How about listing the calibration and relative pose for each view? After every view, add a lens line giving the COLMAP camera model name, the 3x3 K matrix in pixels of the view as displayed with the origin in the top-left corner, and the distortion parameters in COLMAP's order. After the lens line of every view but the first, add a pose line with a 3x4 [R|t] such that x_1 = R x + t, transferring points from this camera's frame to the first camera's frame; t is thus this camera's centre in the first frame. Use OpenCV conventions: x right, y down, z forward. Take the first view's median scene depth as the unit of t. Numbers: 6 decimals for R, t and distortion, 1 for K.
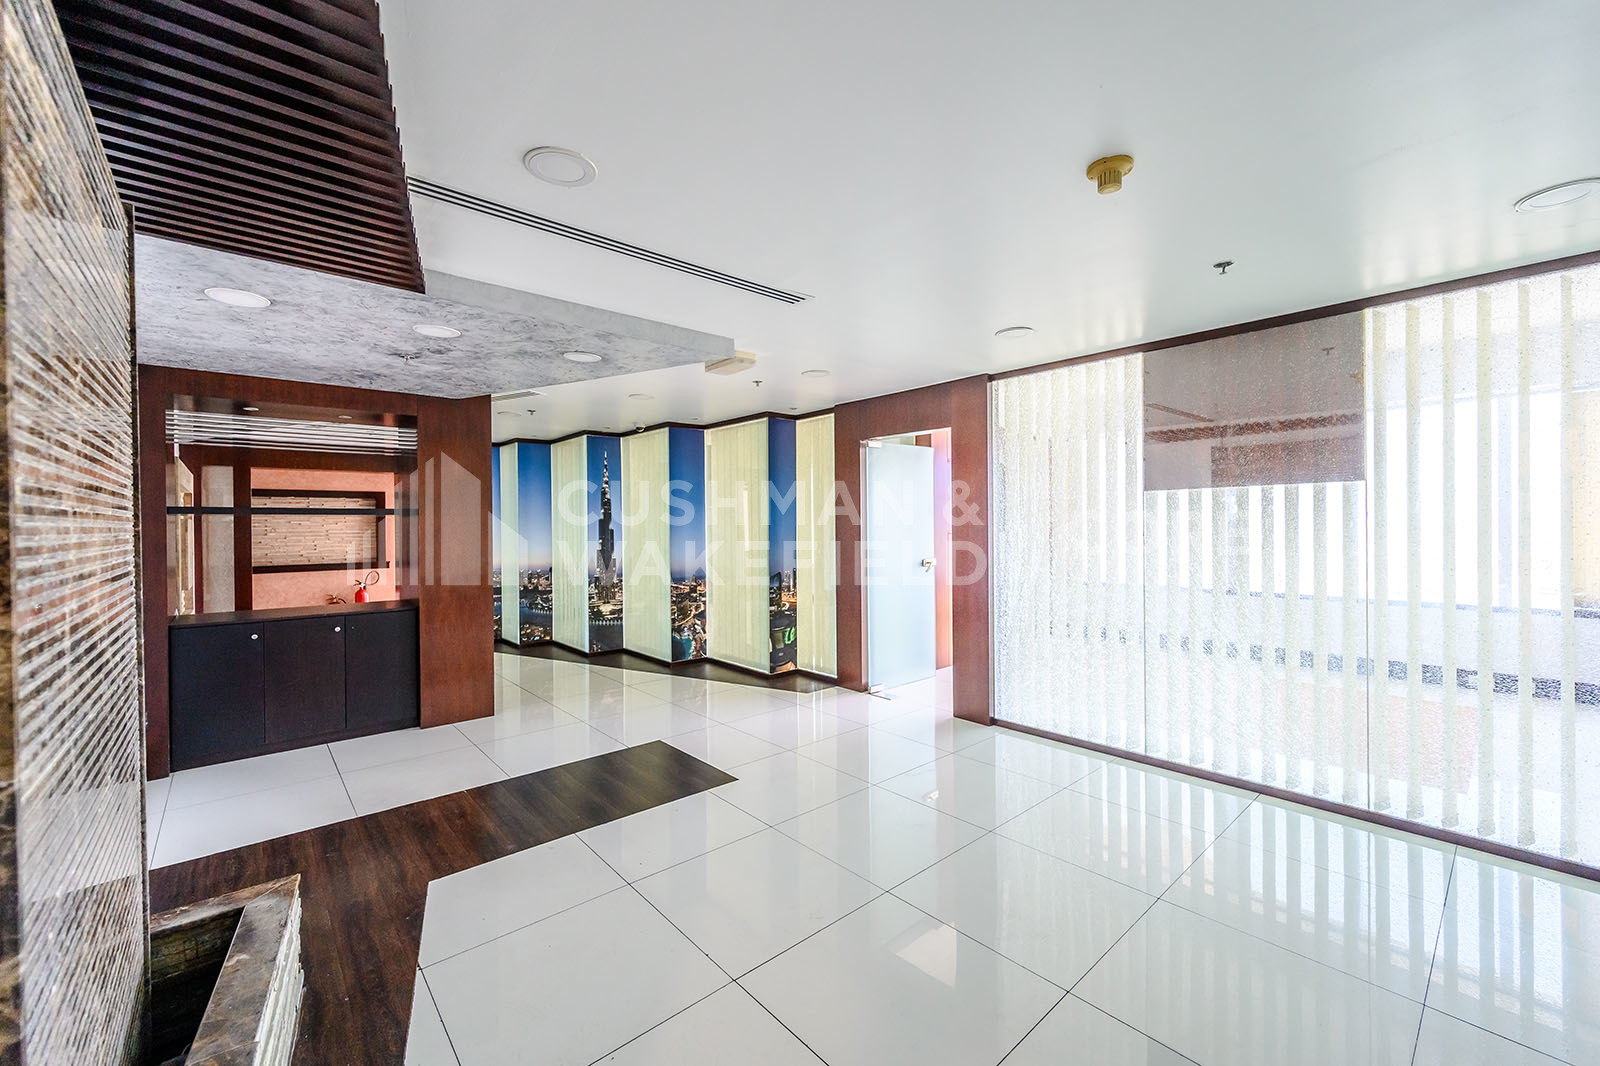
lens RADIAL K [[638.6, 0, 811.6], [0, 638.6, 527.0], [0, 0, 1]] dist [-0.002017, -0.000297]
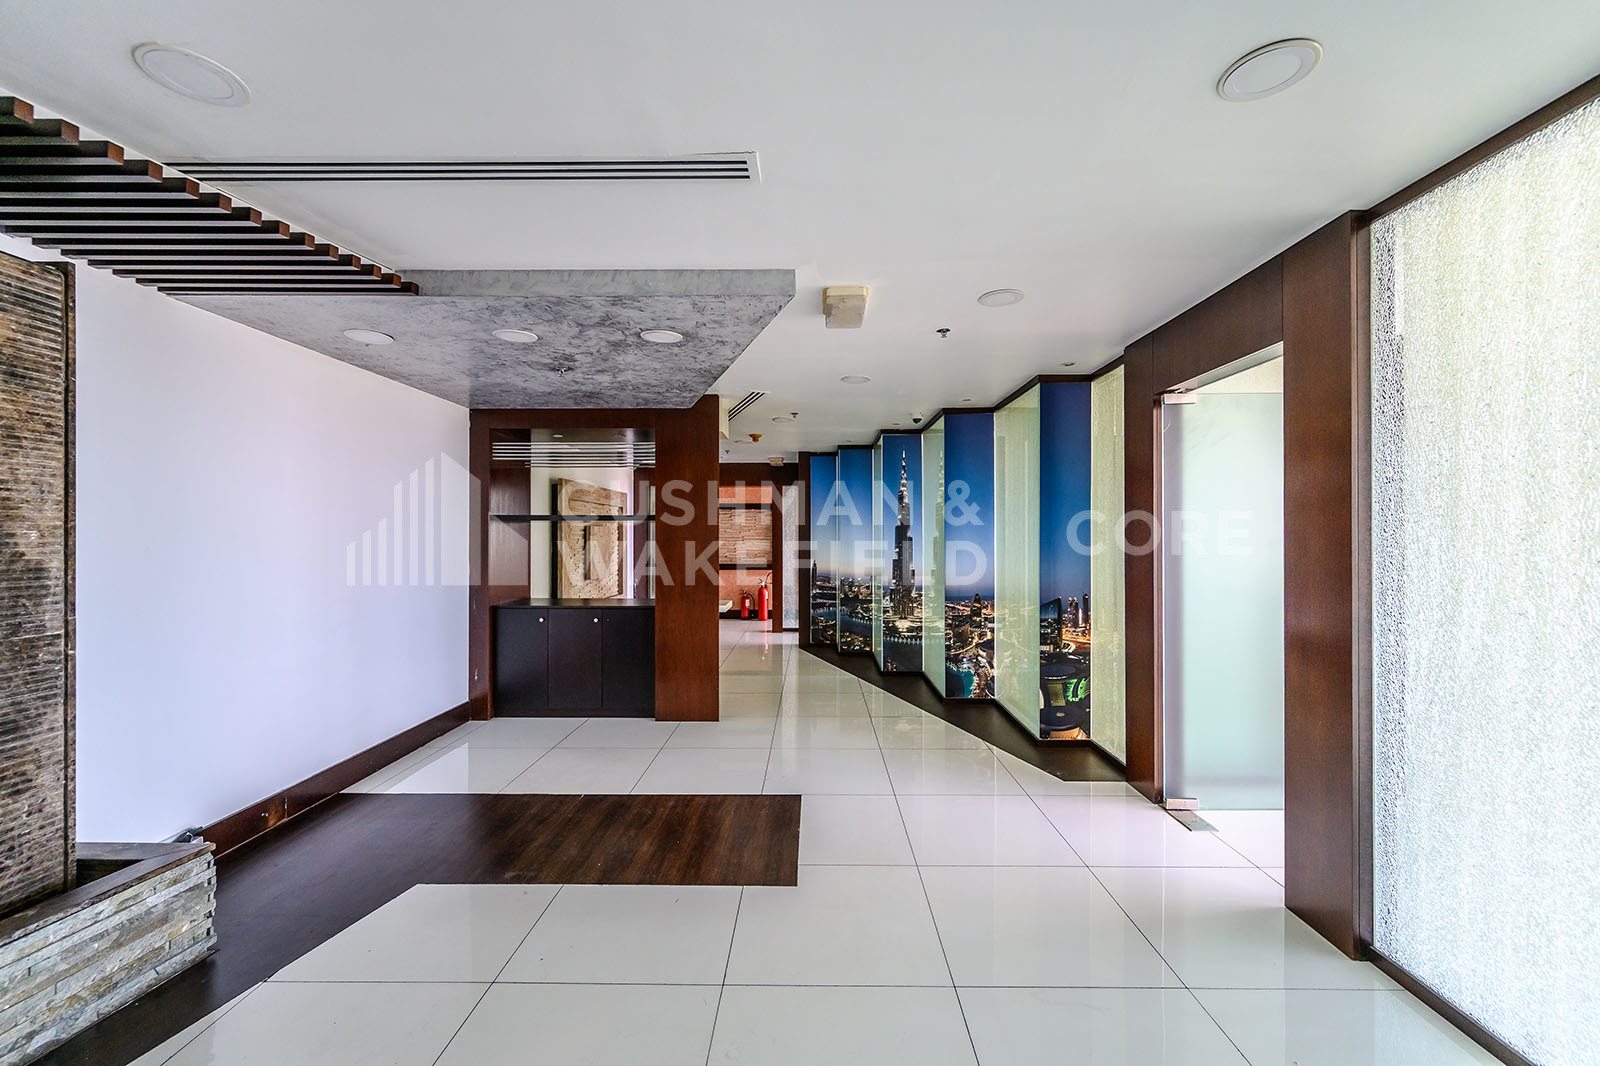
lens RADIAL K [[638.6, 0, 799.0], [0, 638.6, 535.6], [0, 0, 1]] dist [-0.002017, -0.000297]
pose [[0.739533, 0.007159, -0.673082, 0.211408], [-0.008811, 0.999961, 0.000955, 0.002156], [0.673063, 0.005224, 0.739567, 0.274636]]
